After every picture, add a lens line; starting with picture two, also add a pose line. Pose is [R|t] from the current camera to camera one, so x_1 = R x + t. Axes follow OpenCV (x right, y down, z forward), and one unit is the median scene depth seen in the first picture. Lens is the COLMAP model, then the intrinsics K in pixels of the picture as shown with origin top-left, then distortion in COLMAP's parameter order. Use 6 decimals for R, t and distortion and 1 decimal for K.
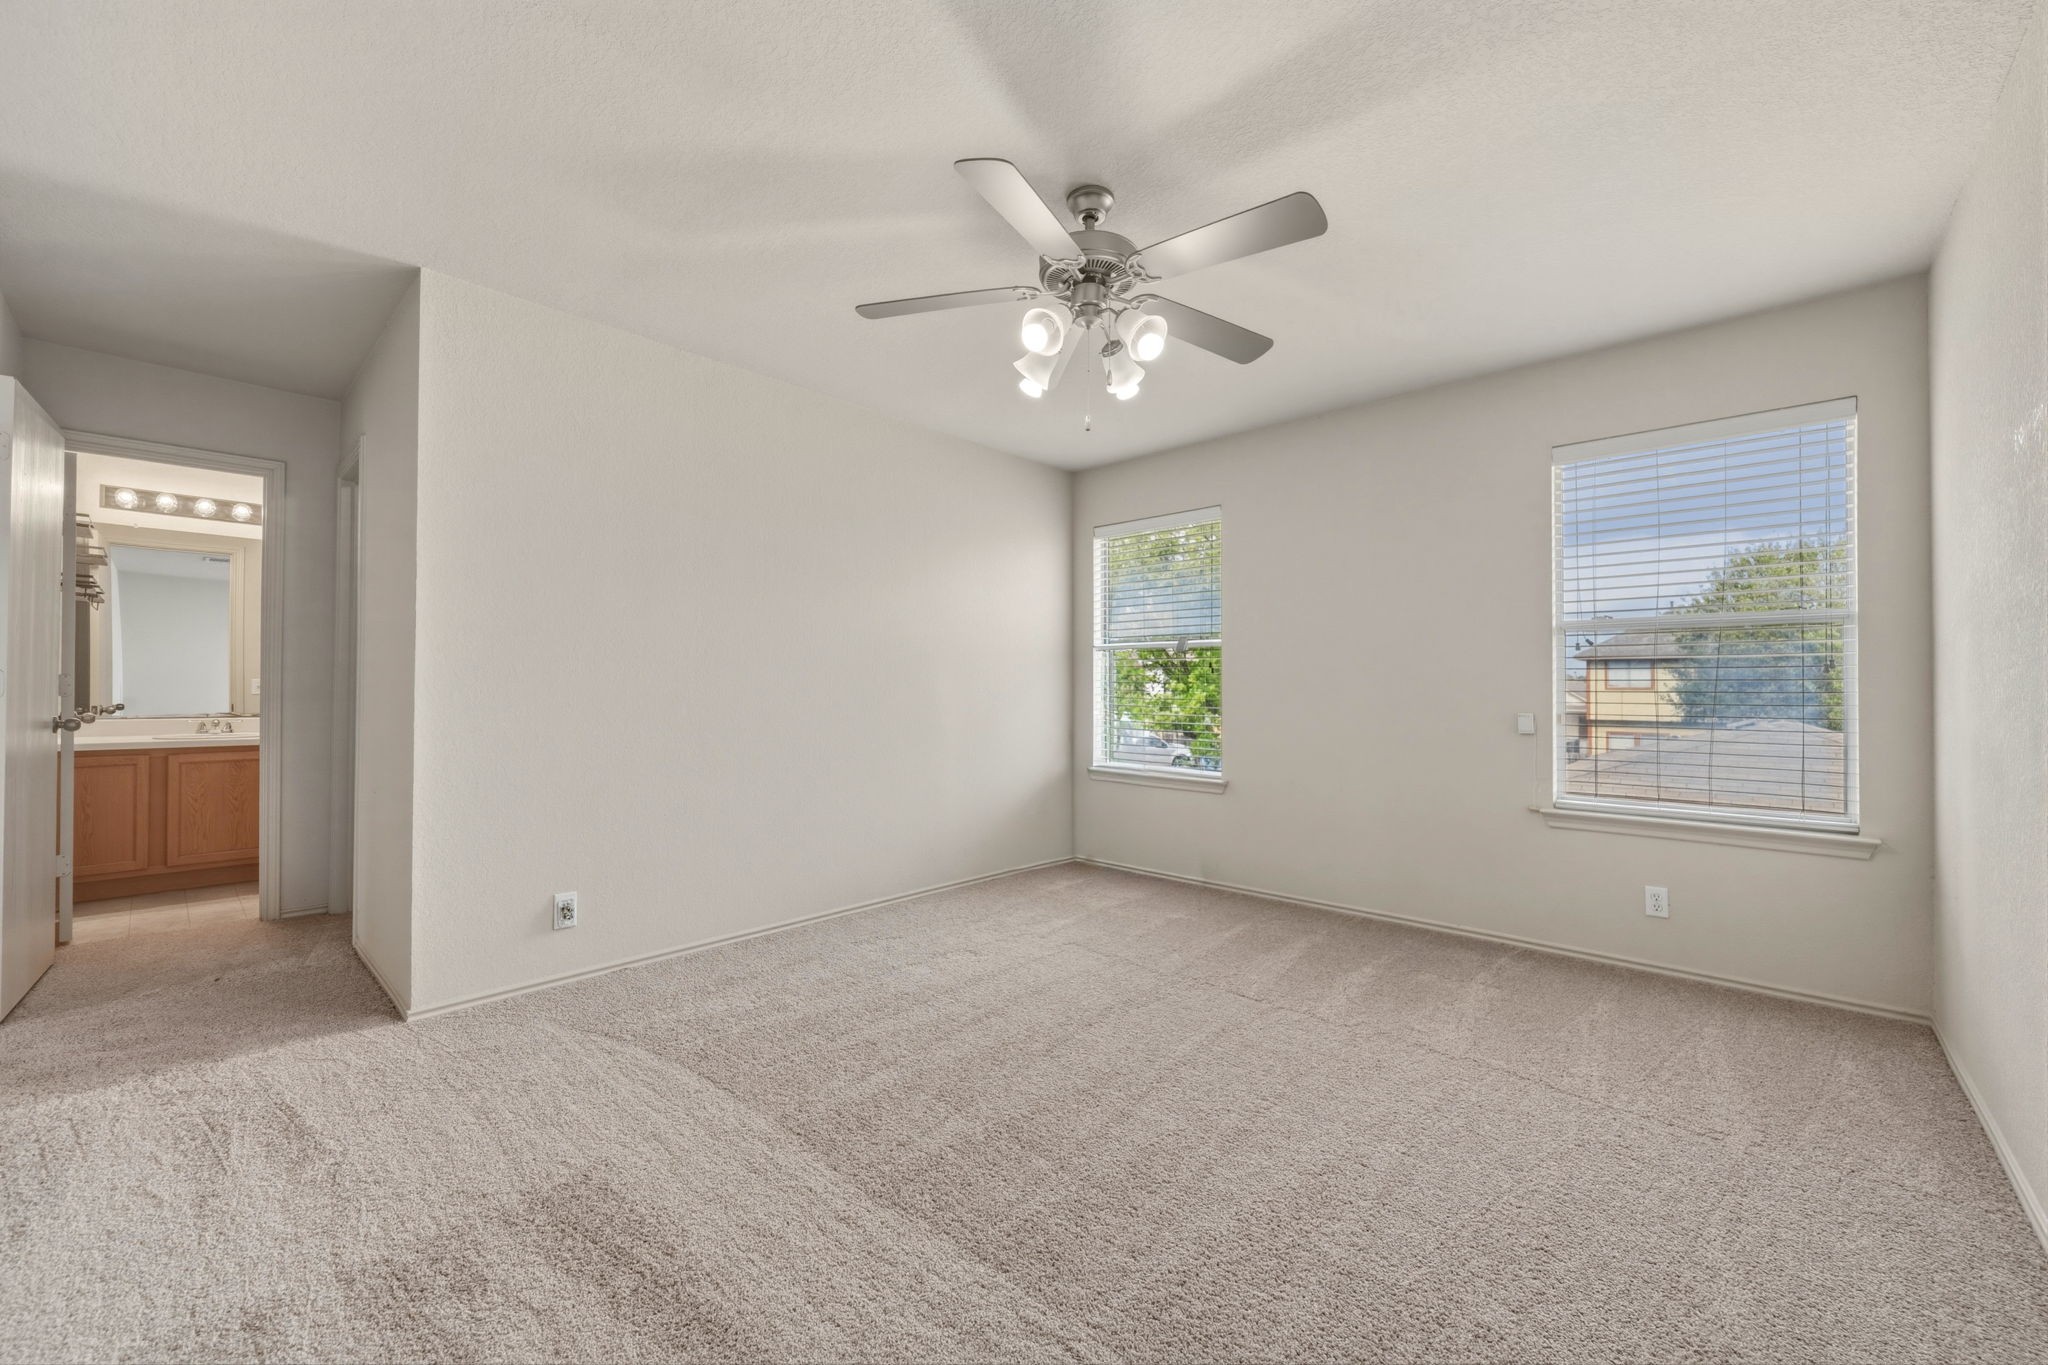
lens RADIAL K [[802.2, 0, 1039.9], [0, 802.2, 679.7], [0, 0, 1]] dist [-0.000049, -0.000143]
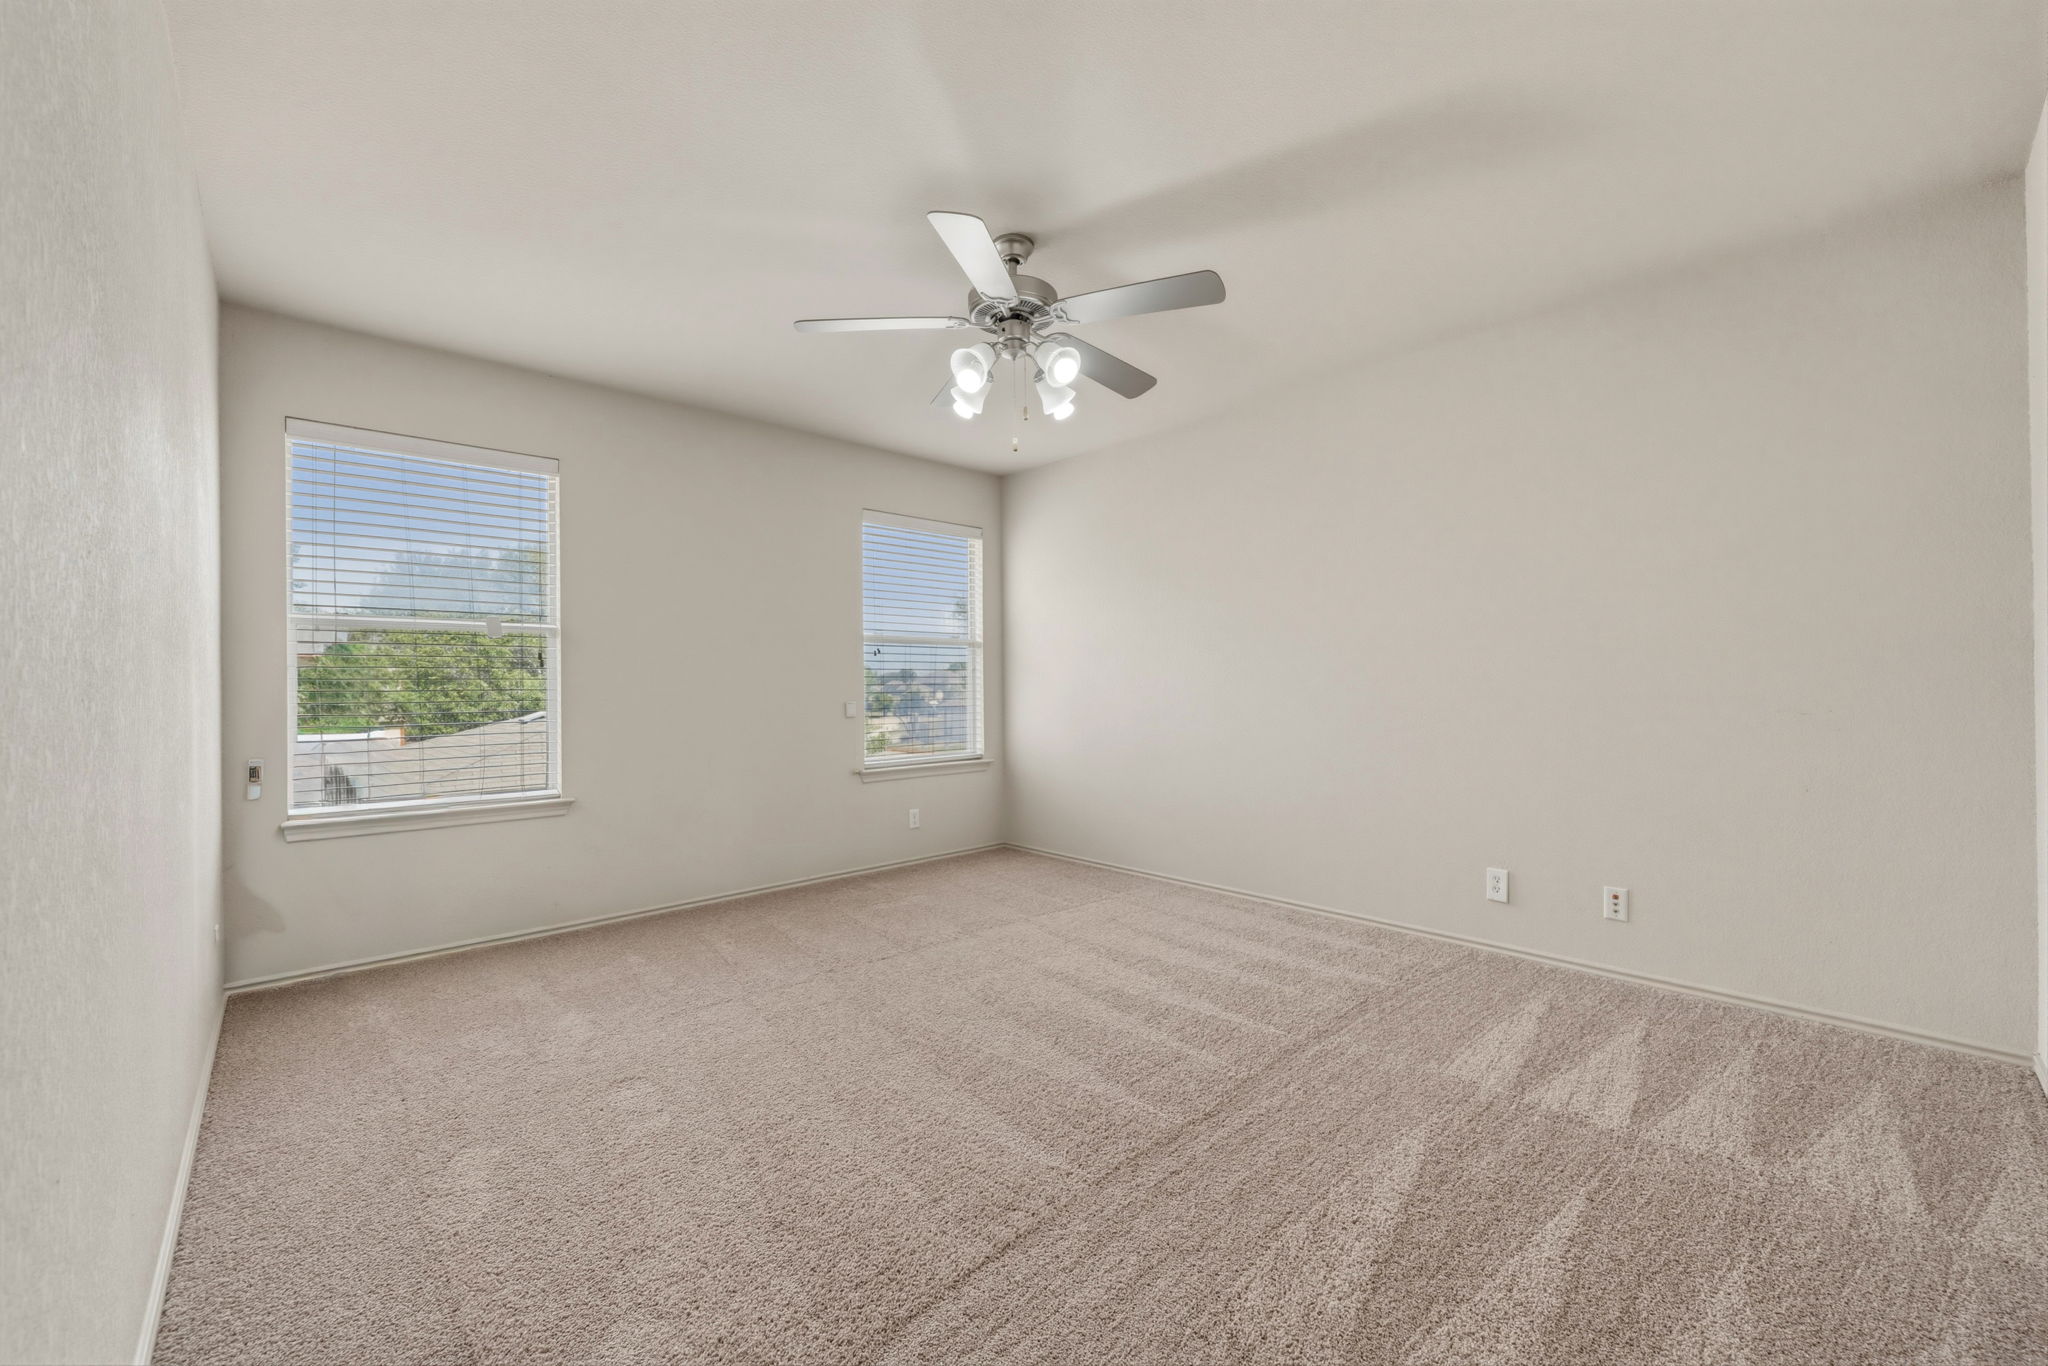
lens RADIAL K [[800.9, 0, 1013.9], [0, 800.9, 677.8], [0, 0, 1]] dist [0.018305, 0.000109]
pose [[0.085121, 0.006141, 0.996352, -0.791040], [-0.000006, 0.999981, -0.006163, 0.011665], [-0.996371, 0.000519, 0.085120, 0.686881]]
